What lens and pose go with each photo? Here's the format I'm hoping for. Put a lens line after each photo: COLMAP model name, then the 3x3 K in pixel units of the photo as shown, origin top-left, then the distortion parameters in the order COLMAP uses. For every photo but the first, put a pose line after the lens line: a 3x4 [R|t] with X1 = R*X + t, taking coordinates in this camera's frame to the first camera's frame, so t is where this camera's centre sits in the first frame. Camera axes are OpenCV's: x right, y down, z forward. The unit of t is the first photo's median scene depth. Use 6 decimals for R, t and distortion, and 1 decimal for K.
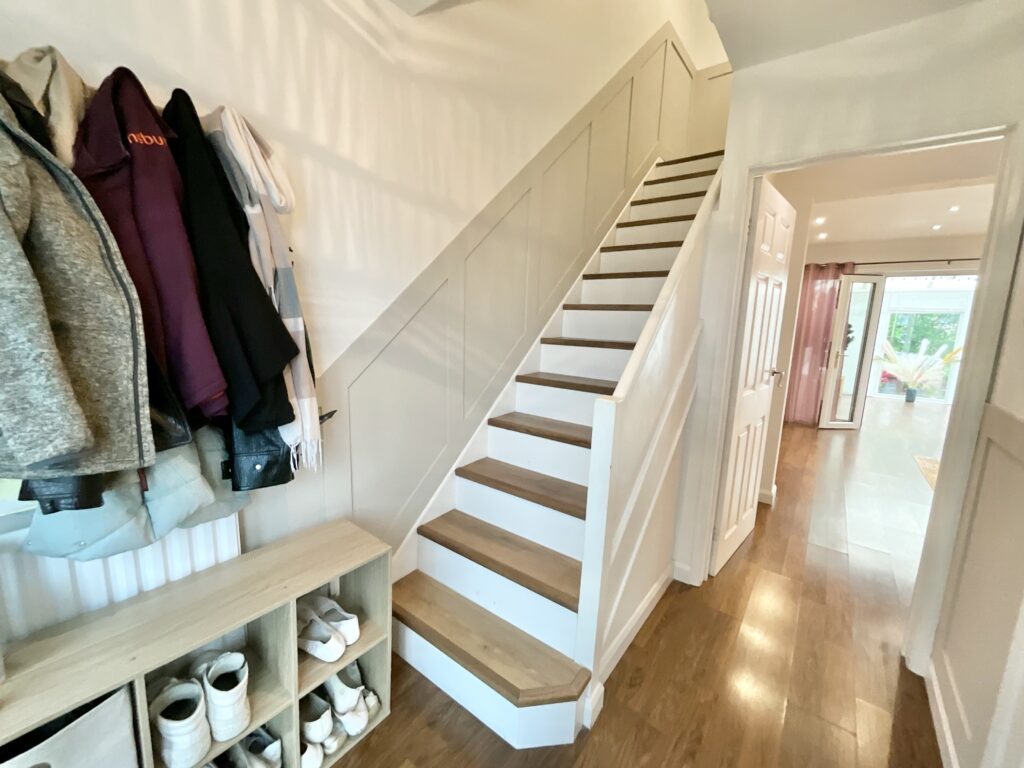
lens RADIAL K [[414.7, 0, 509.8], [0, 414.7, 389.6], [0, 0, 1]] dist [-0.003483, 0.000749]
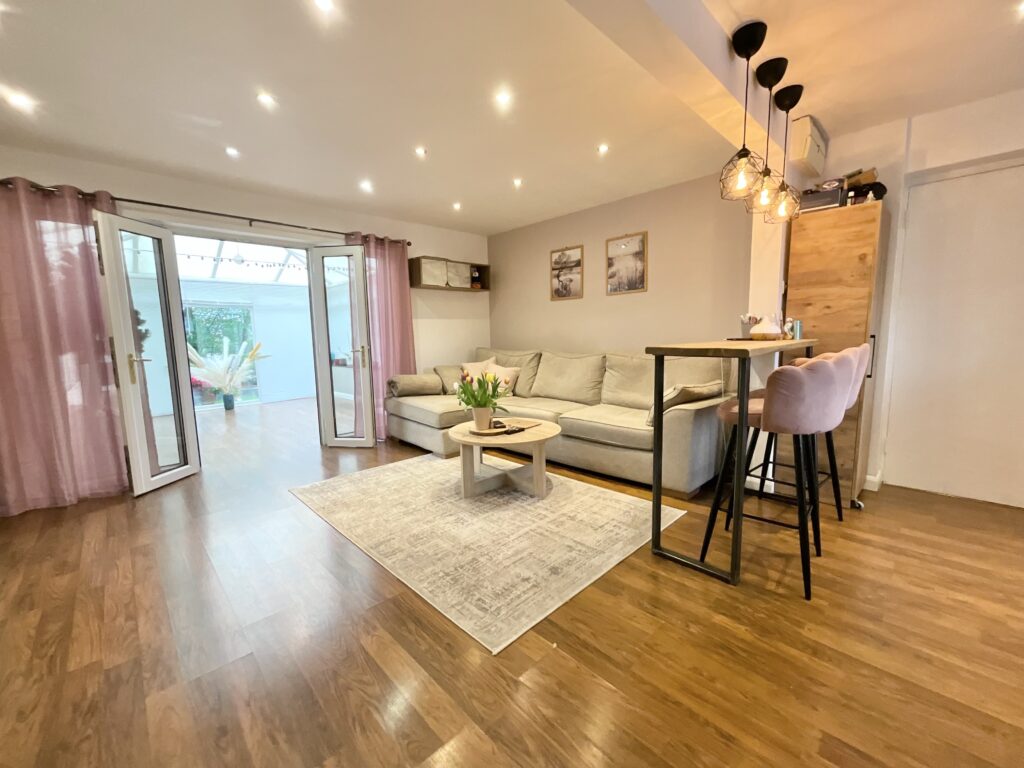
lens RADIAL K [[414.7, 0, 509.7], [0, 414.7, 384.8], [0, 0, 1]] dist [-0.003483, 0.000749]
pose [[0.141929, -0.151937, 0.978147, 0.303425], [0.187360, 0.974412, 0.124171, -0.025027], [-0.971984, 0.165642, 0.166764, 0.401081]]
